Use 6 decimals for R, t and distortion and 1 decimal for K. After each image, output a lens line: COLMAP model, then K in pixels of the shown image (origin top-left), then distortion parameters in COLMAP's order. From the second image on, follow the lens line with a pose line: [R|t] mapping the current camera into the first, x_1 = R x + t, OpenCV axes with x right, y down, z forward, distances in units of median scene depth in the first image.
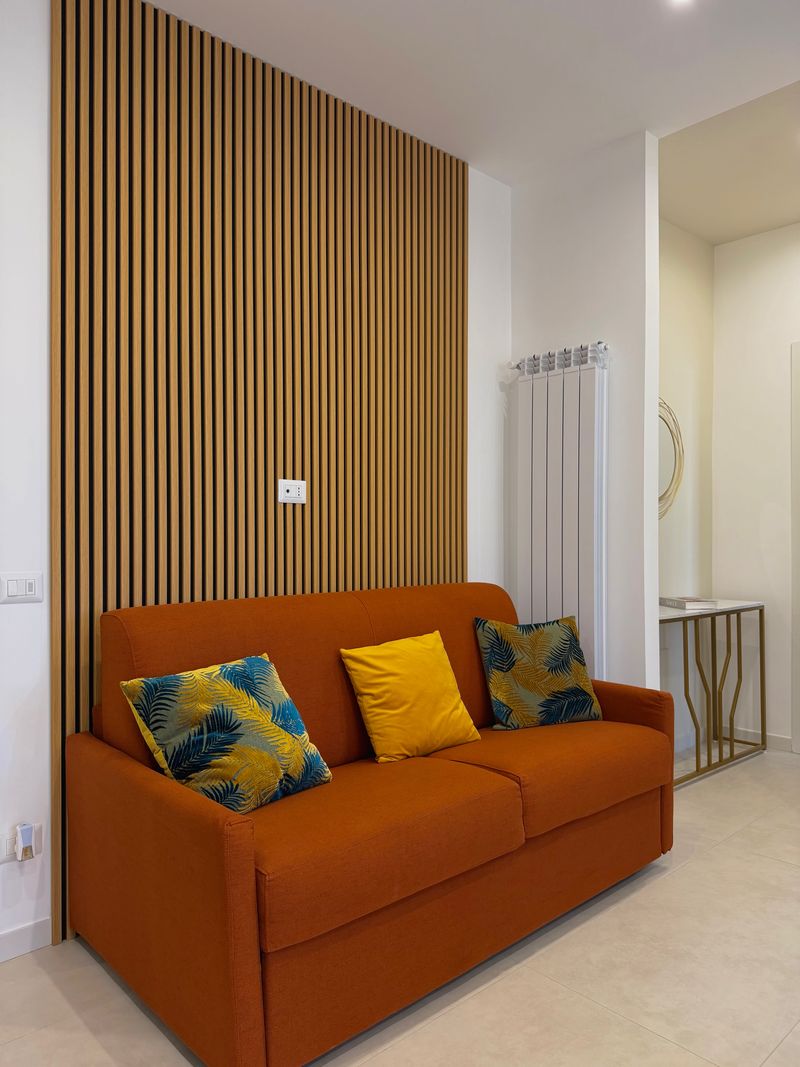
lens RADIAL K [[752.9, 0, 400.0], [0, 752.9, 533.5], [0, 0, 1]] dist [0.103946, -0.149676]
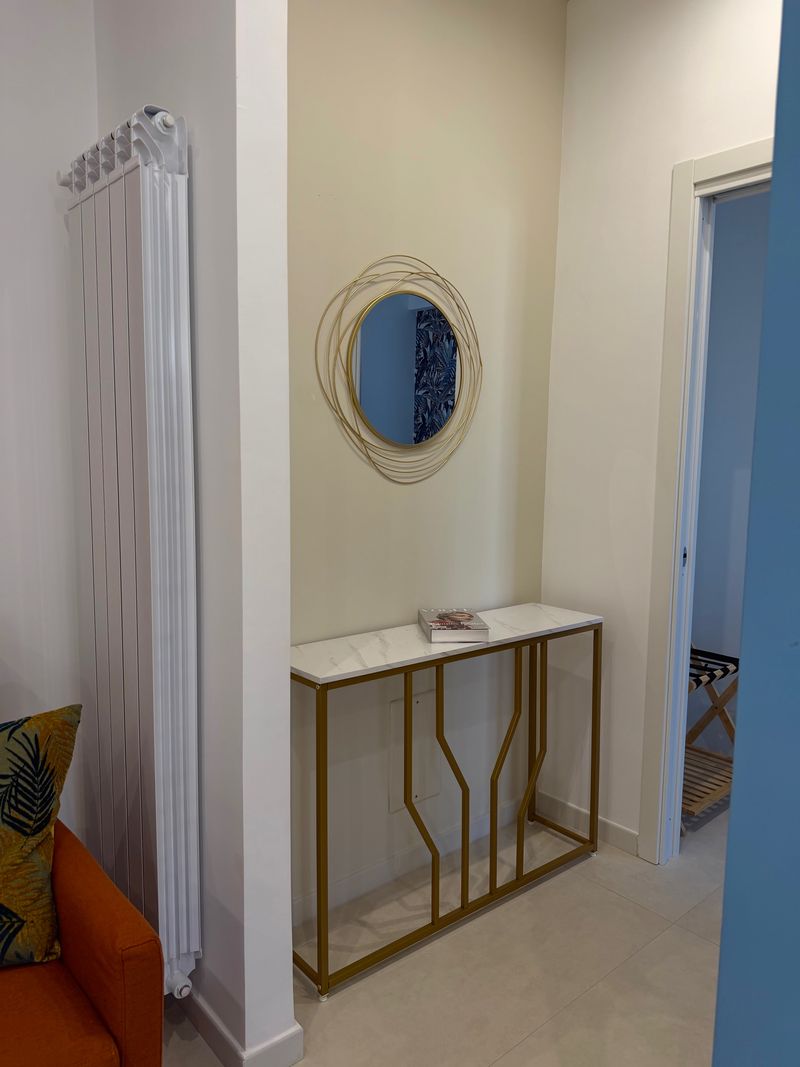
lens RADIAL K [[749.9, 0, 400.0], [0, 749.9, 533.5], [0, 0, 1]] dist [0.197355, -0.149570]
pose [[0.999308, 0.023996, -0.028425, 0.329519], [-0.020861, 0.994161, 0.105868, -0.040712], [0.030800, -0.105202, 0.993974, 0.389902]]
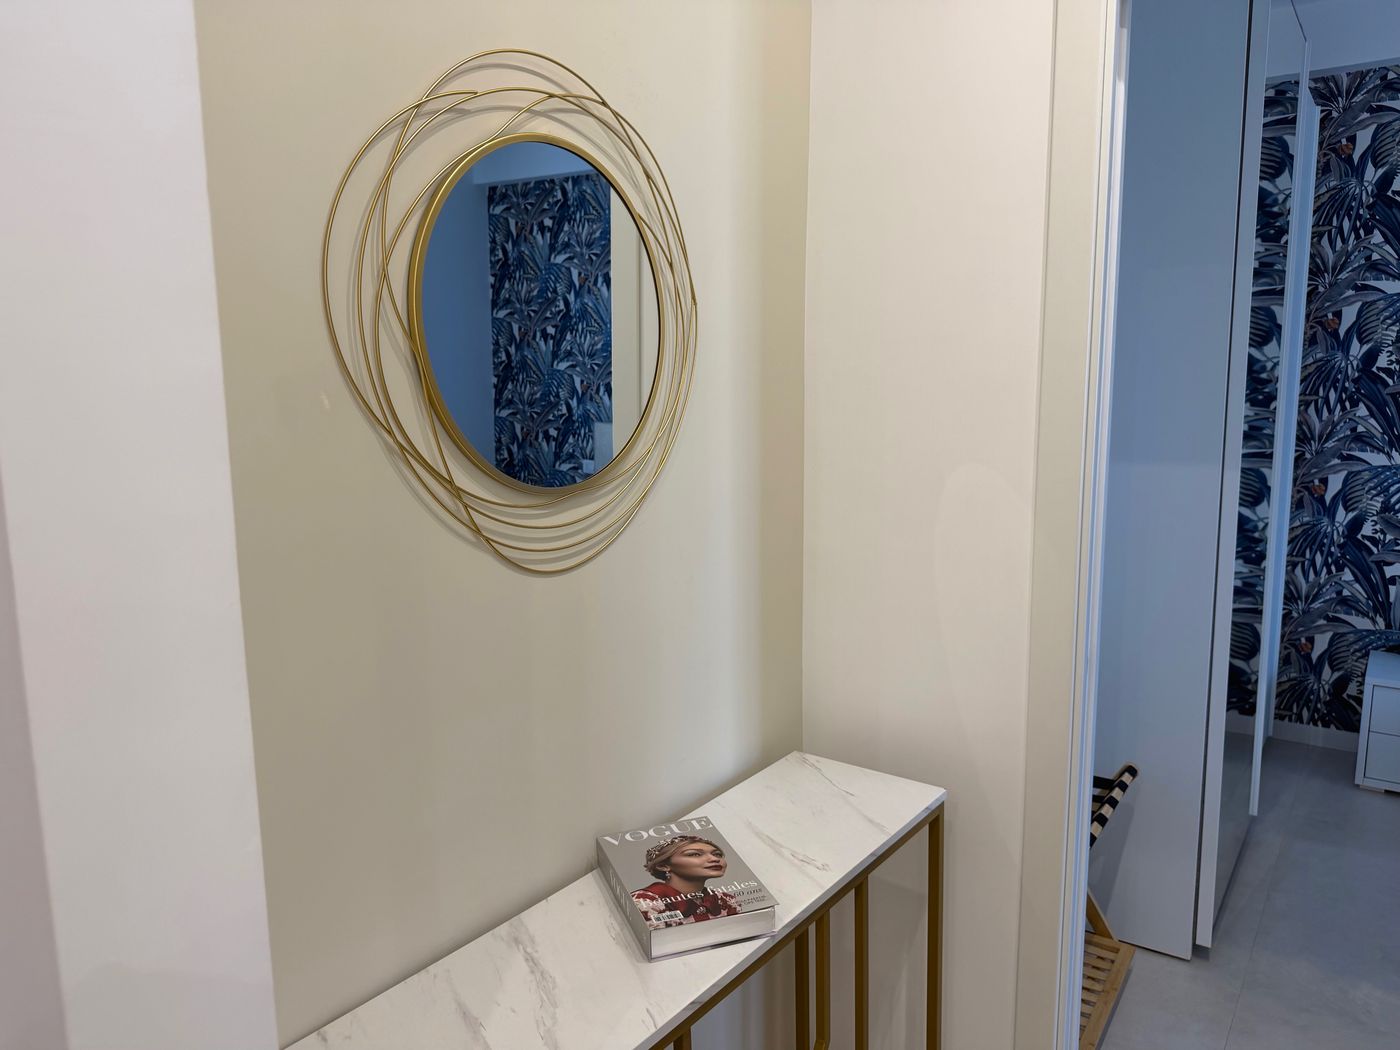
lens RADIAL K [[987.9, 0, 700.0], [0, 987.9, 525.0], [0, 0, 1]] dist [0.103946, -0.149676]
pose [[0.978341, -0.033853, 0.204213, 0.295149], [0.004281, 0.989634, 0.143546, -0.082132], [-0.206956, -0.139562, 0.968345, 0.632040]]
